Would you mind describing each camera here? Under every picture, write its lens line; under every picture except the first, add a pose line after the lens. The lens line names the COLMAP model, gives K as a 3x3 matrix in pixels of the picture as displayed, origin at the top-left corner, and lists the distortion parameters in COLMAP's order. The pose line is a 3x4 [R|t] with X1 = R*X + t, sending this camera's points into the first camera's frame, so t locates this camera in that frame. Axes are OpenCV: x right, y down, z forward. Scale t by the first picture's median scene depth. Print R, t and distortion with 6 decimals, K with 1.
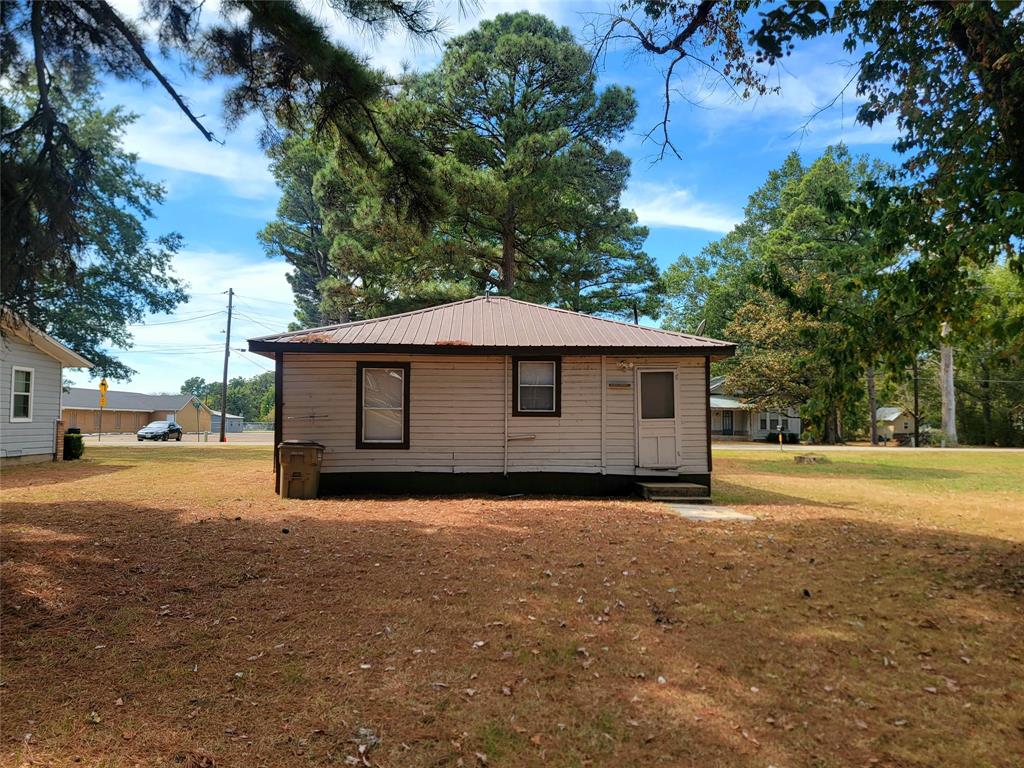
lens RADIAL K [[712.5, 0, 522.6], [0, 712.5, 390.6], [0, 0, 1]] dist [0.082095, -0.068575]
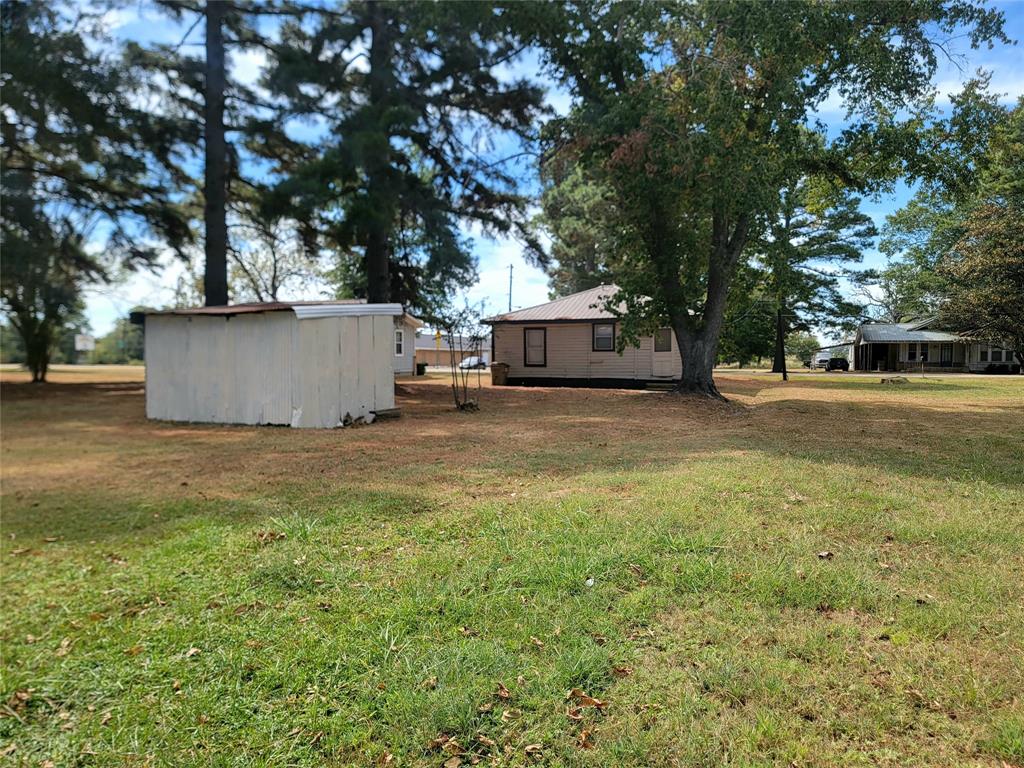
lens RADIAL K [[712.5, 0, 522.6], [0, 712.5, 390.6], [0, 0, 1]] dist [0.082095, -0.068575]
pose [[0.913872, 0.012778, -0.405802, 0.654199], [0.023436, 0.996178, 0.084146, -0.031180], [0.405327, -0.086409, 0.910079, -1.014746]]
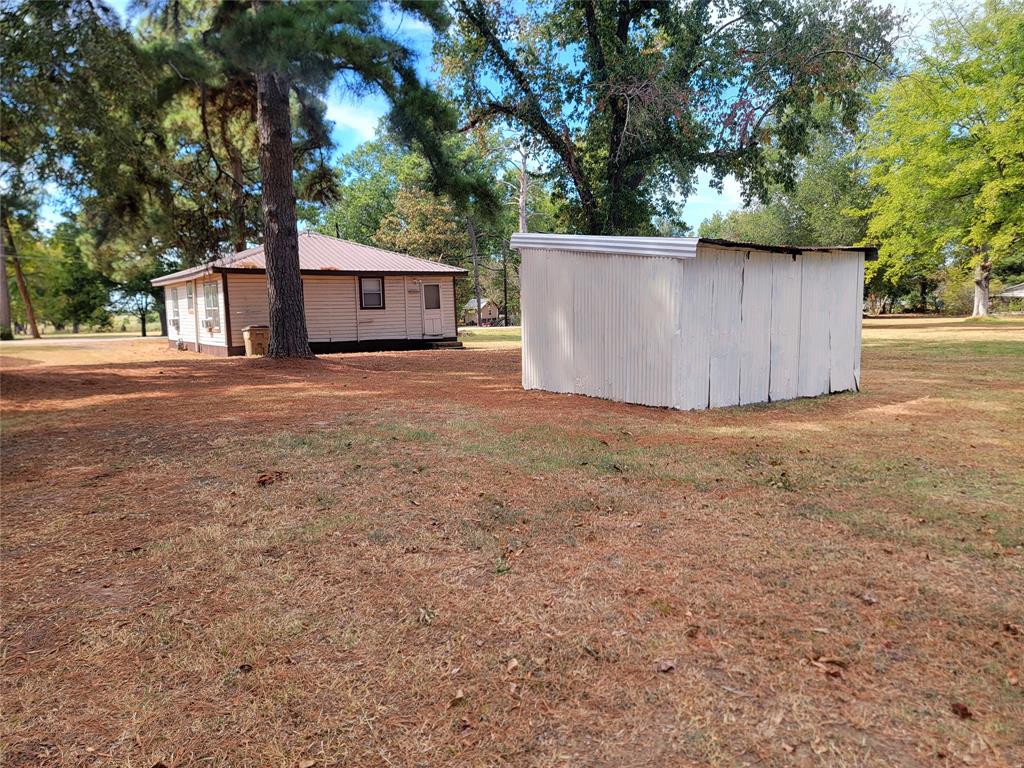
lens RADIAL K [[712.5, 0, 522.6], [0, 712.5, 390.6], [0, 0, 1]] dist [0.082095, -0.068575]
pose [[0.847838, -0.082216, 0.523843, -0.631462], [0.002630, 0.988547, 0.150893, -0.033504], [-0.530249, -0.126555, 0.838343, -0.765015]]
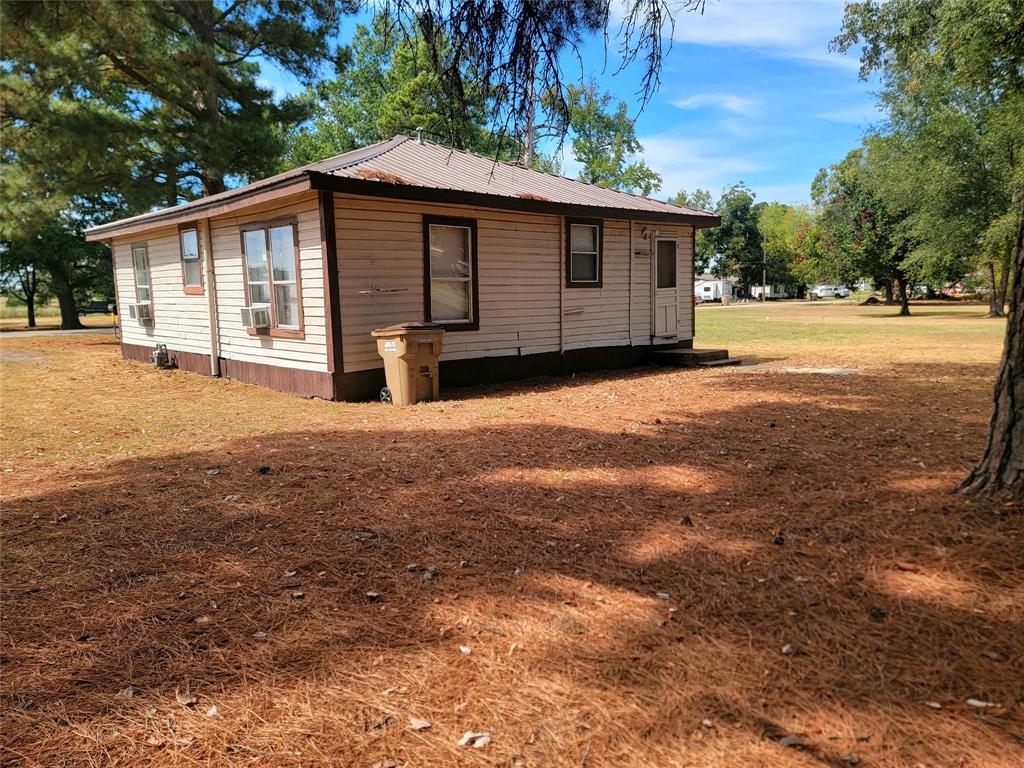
lens RADIAL K [[712.5, 0, 522.6], [0, 712.5, 390.6], [0, 0, 1]] dist [0.082095, -0.068575]
pose [[0.772527, -0.102379, 0.626674, -0.620527], [-0.009094, 0.985032, 0.172134, 0.010190], [-0.634916, -0.138678, 0.760033, 0.342112]]
